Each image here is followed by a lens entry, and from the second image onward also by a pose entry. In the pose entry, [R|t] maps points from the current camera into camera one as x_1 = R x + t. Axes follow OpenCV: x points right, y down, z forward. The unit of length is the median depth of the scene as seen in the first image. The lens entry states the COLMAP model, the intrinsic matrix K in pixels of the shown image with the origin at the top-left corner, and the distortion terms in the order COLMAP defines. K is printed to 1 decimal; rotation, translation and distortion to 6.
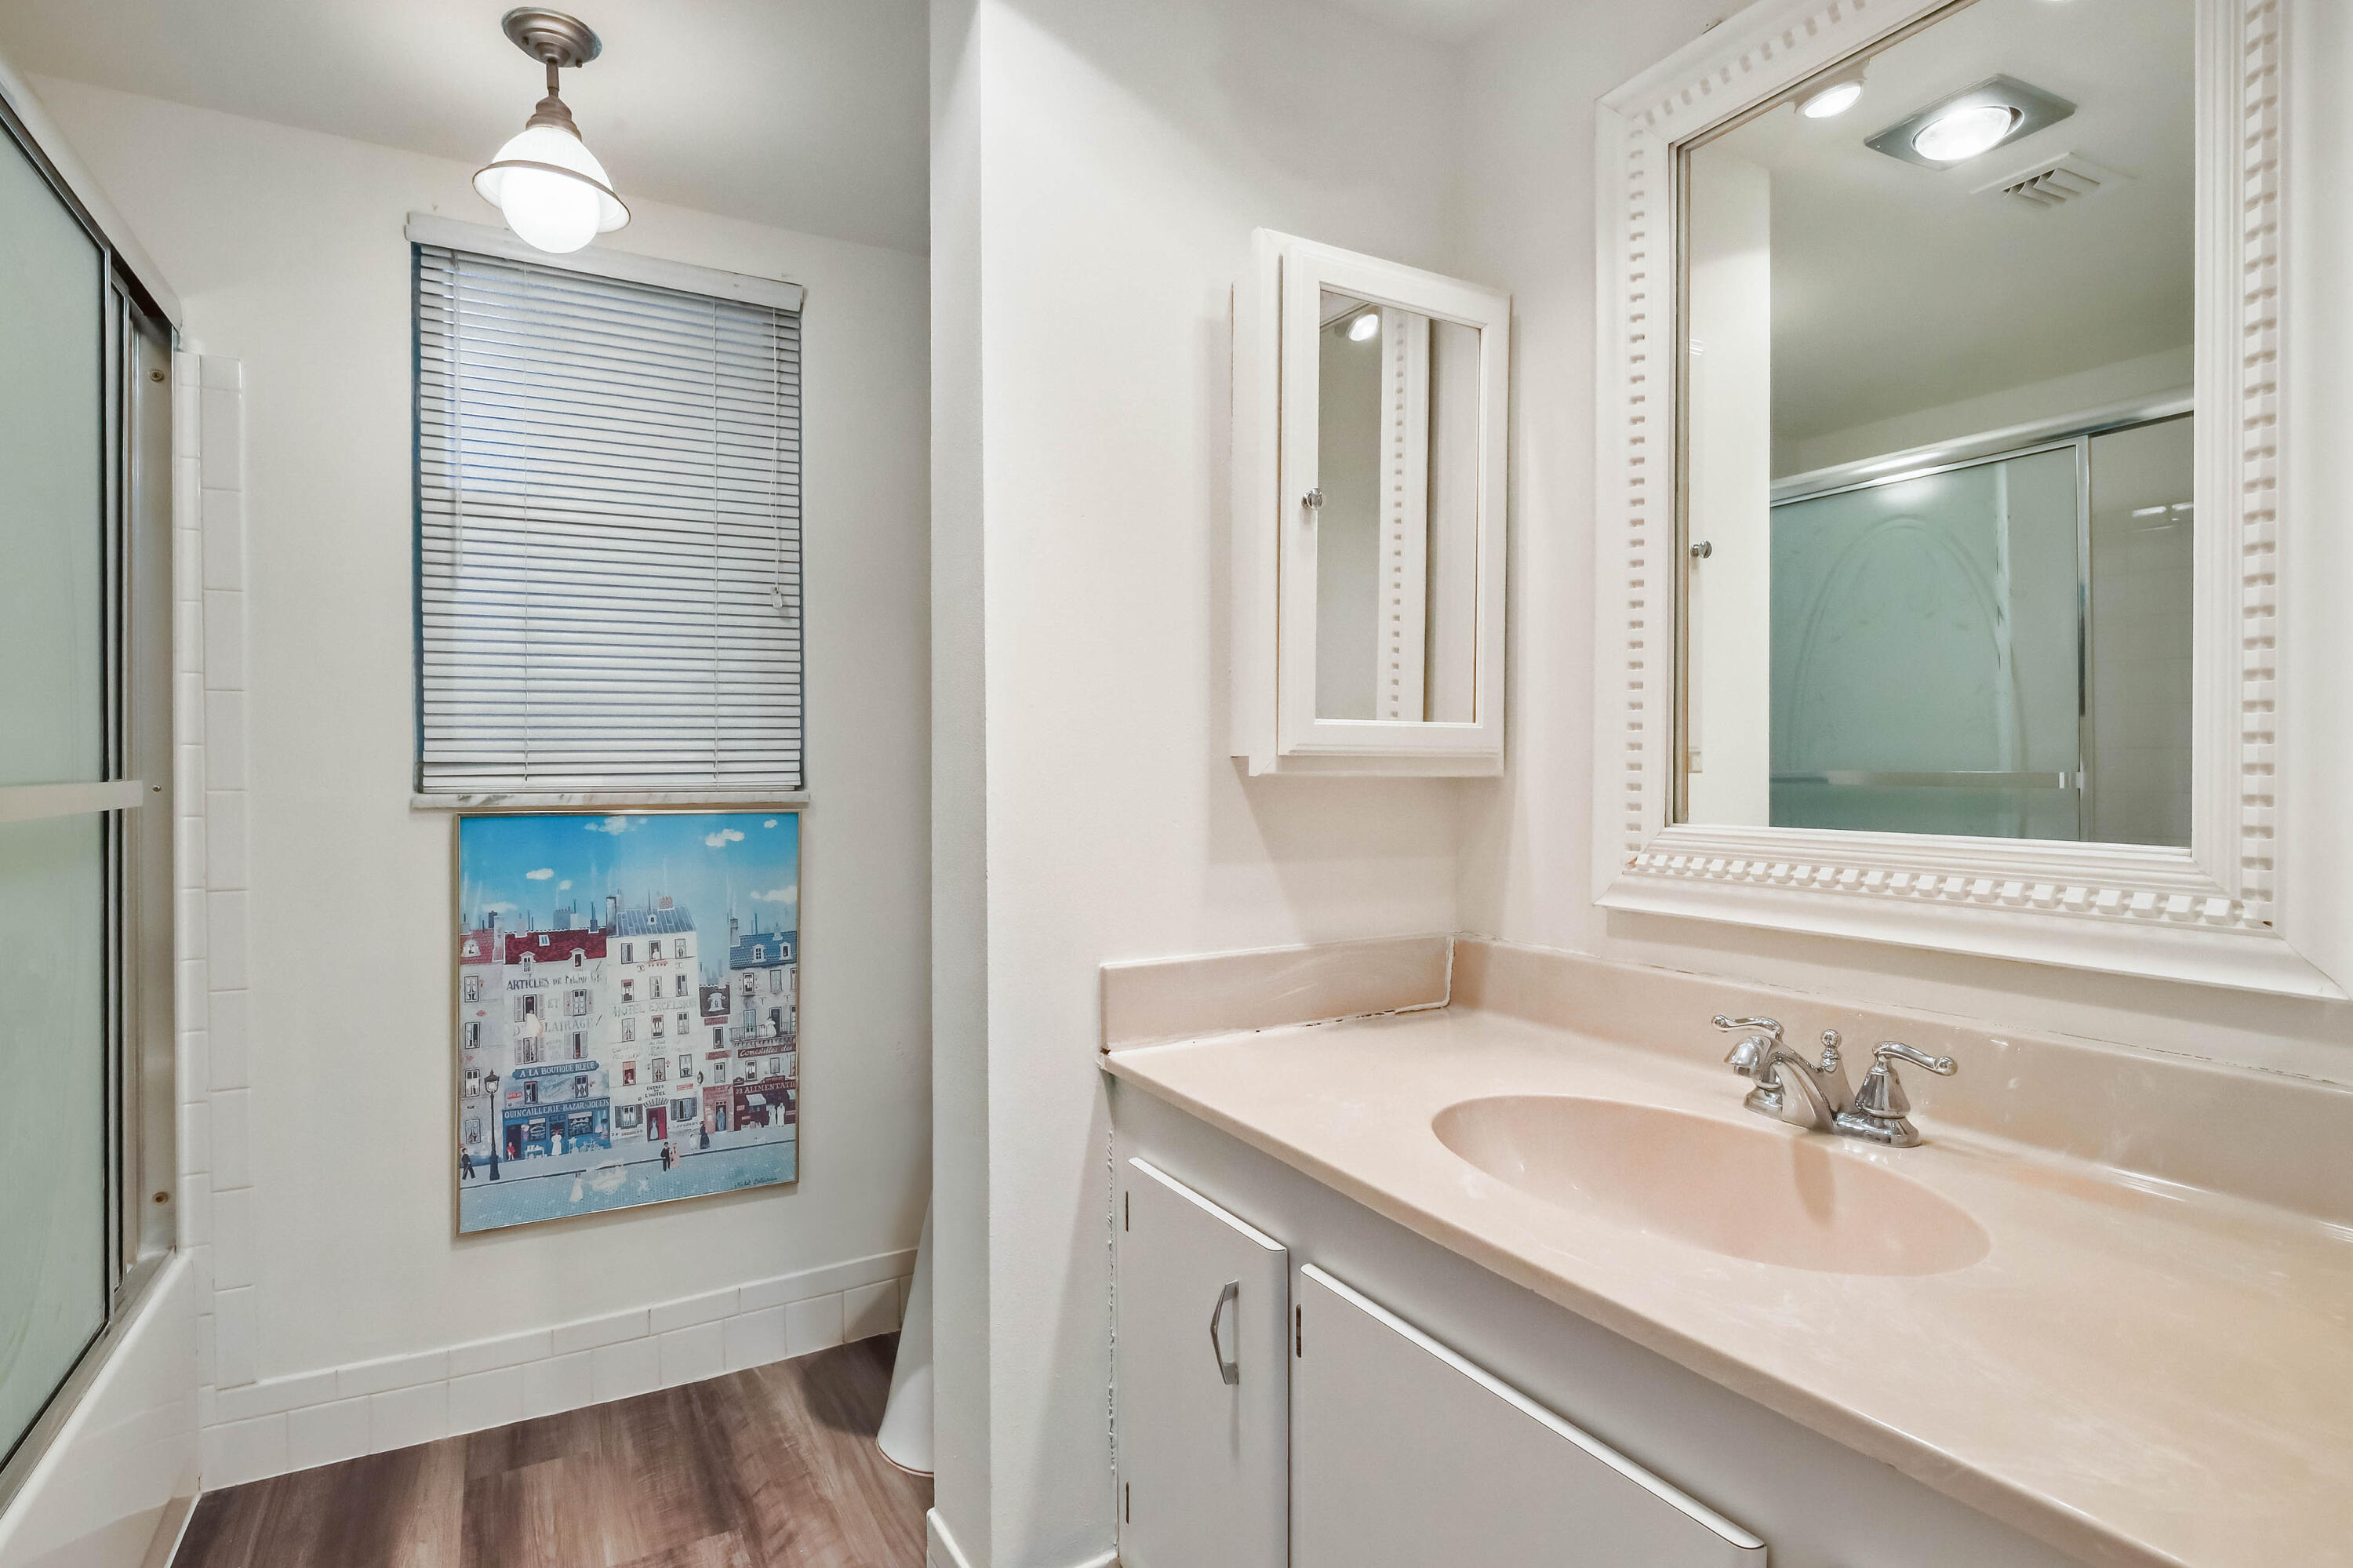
lens RADIAL K [[1204.8, 0, 1170.7], [0, 1204.8, 777.3], [0, 0, 1]] dist [-0.004138, -0.004102]
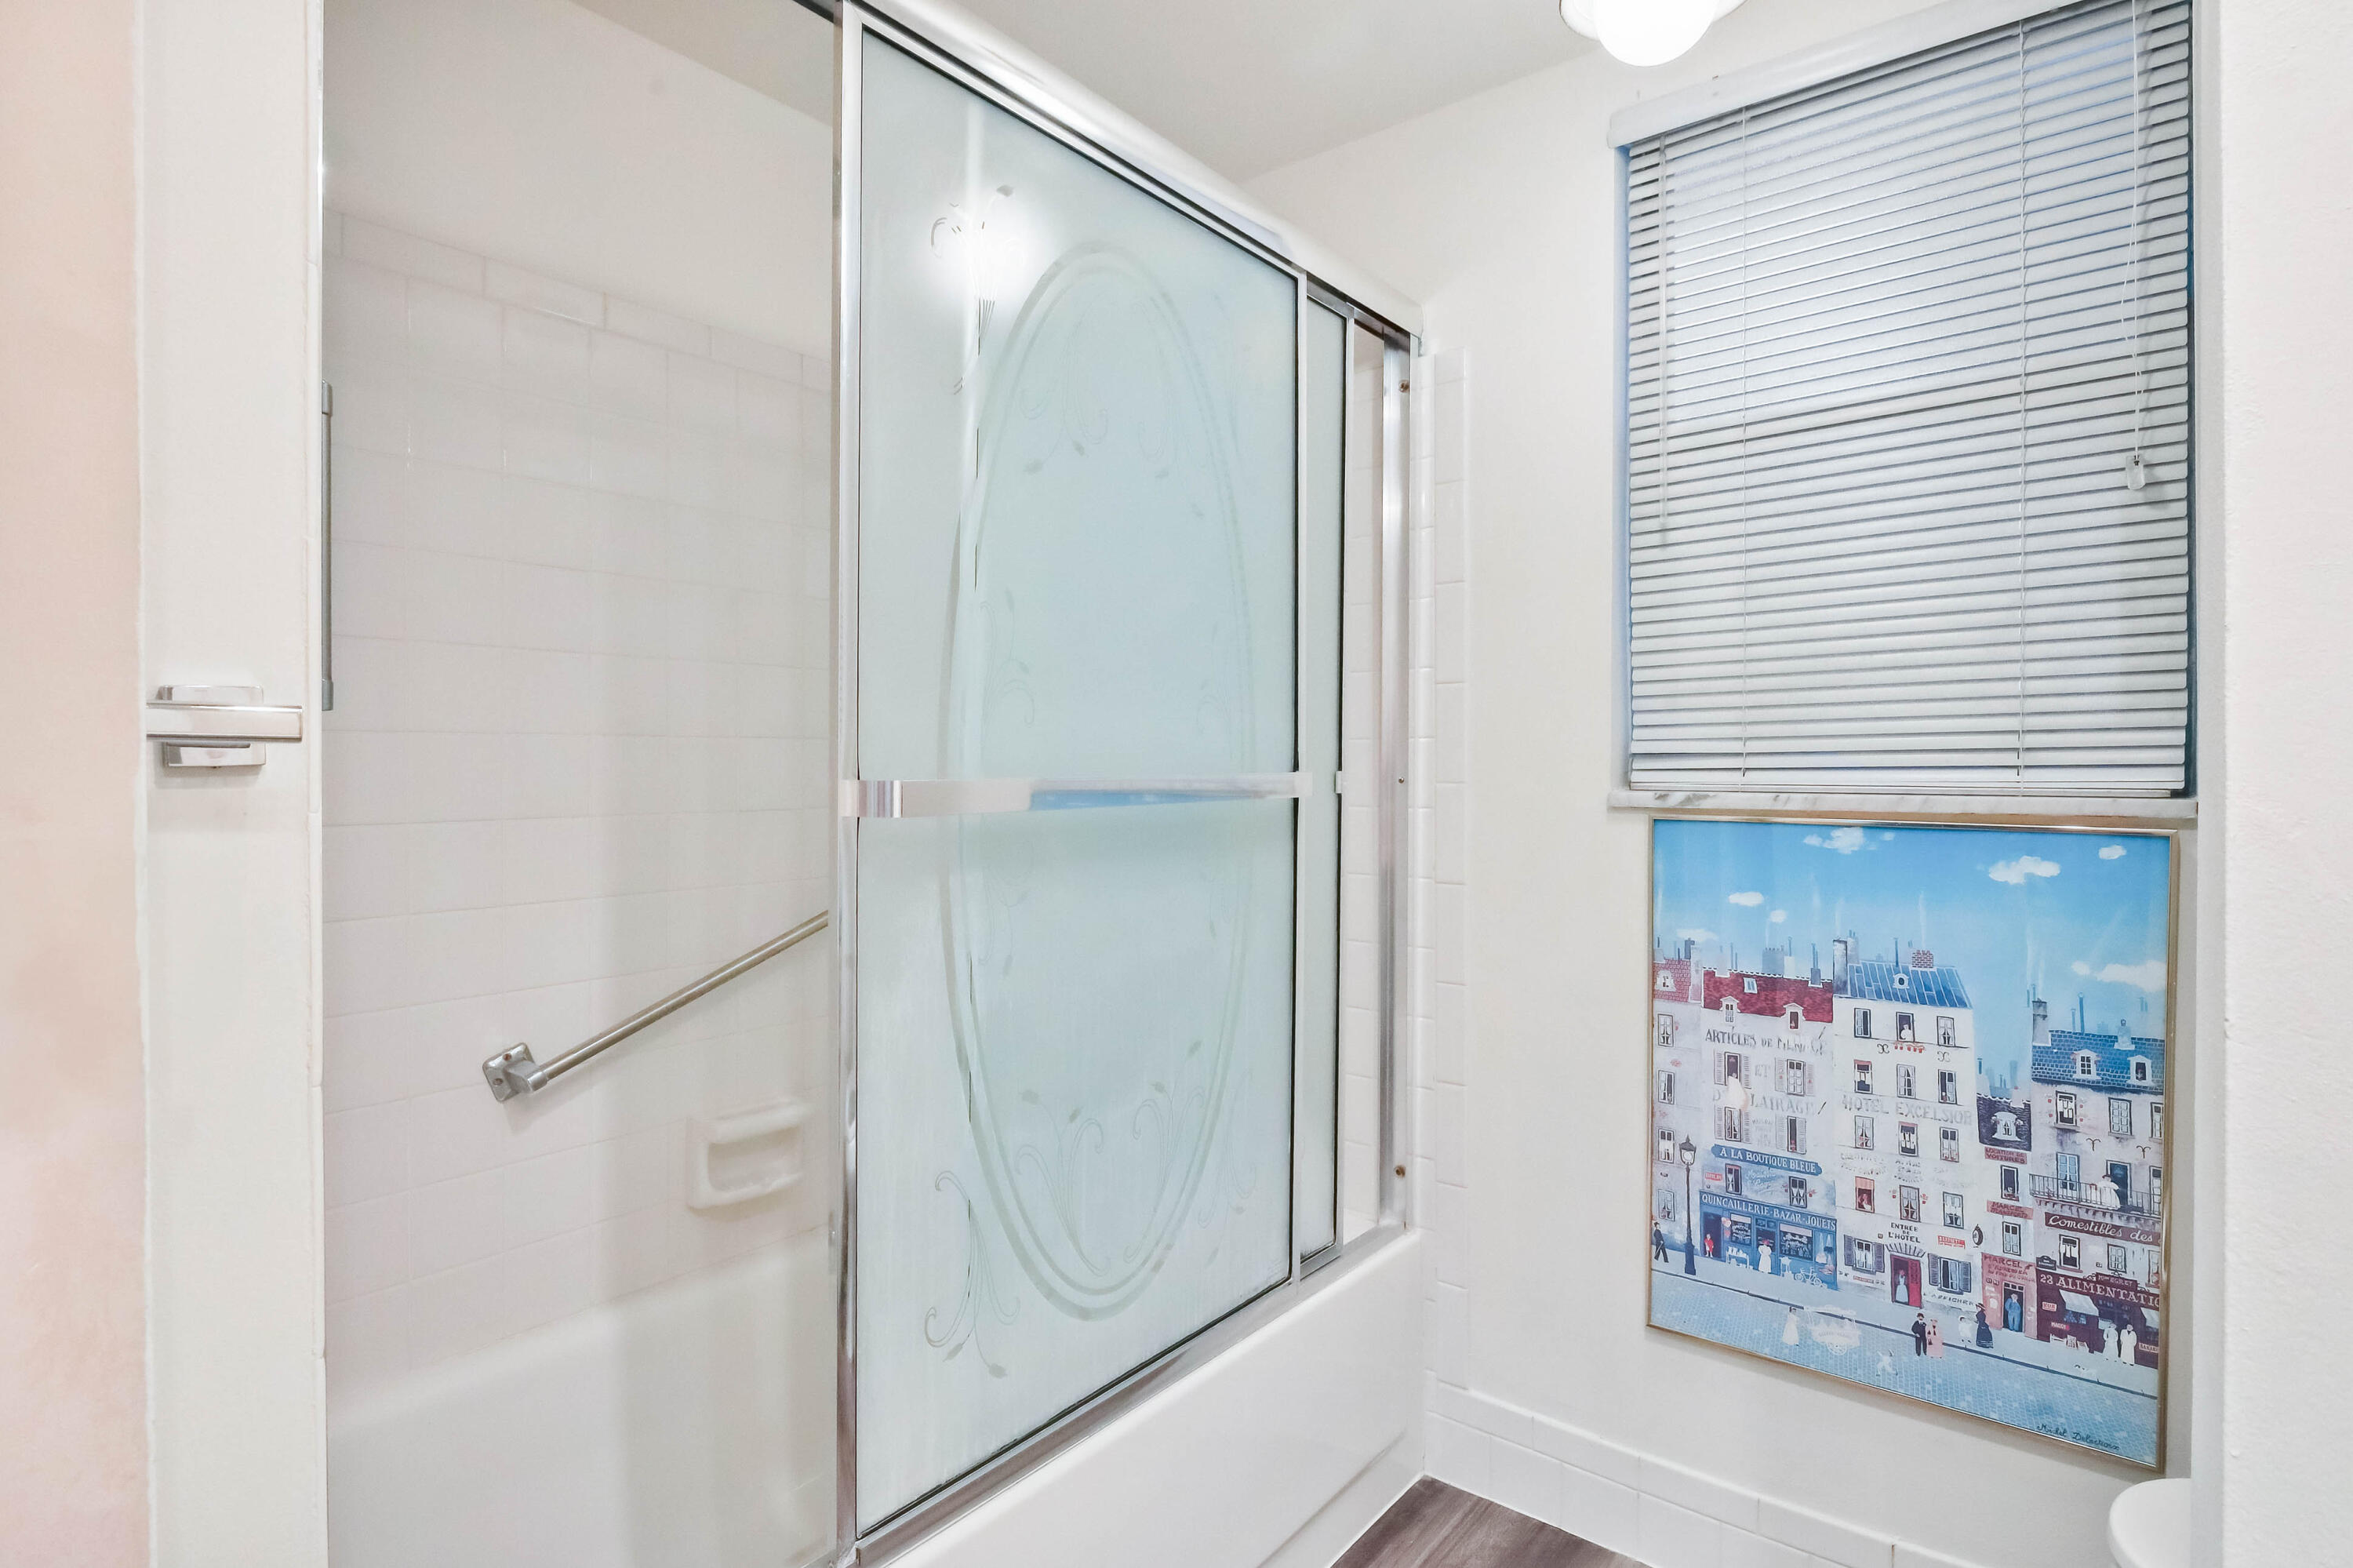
lens RADIAL K [[1204.8, 0, 1176.8], [0, 1204.8, 769.4], [0, 0, 1]] dist [-0.004138, -0.004102]
pose [[0.369617, 0.004529, -0.929173, 0.051030], [-0.005358, 0.999982, 0.002742, -0.001759], [0.929169, 0.003965, 0.369635, 0.363506]]
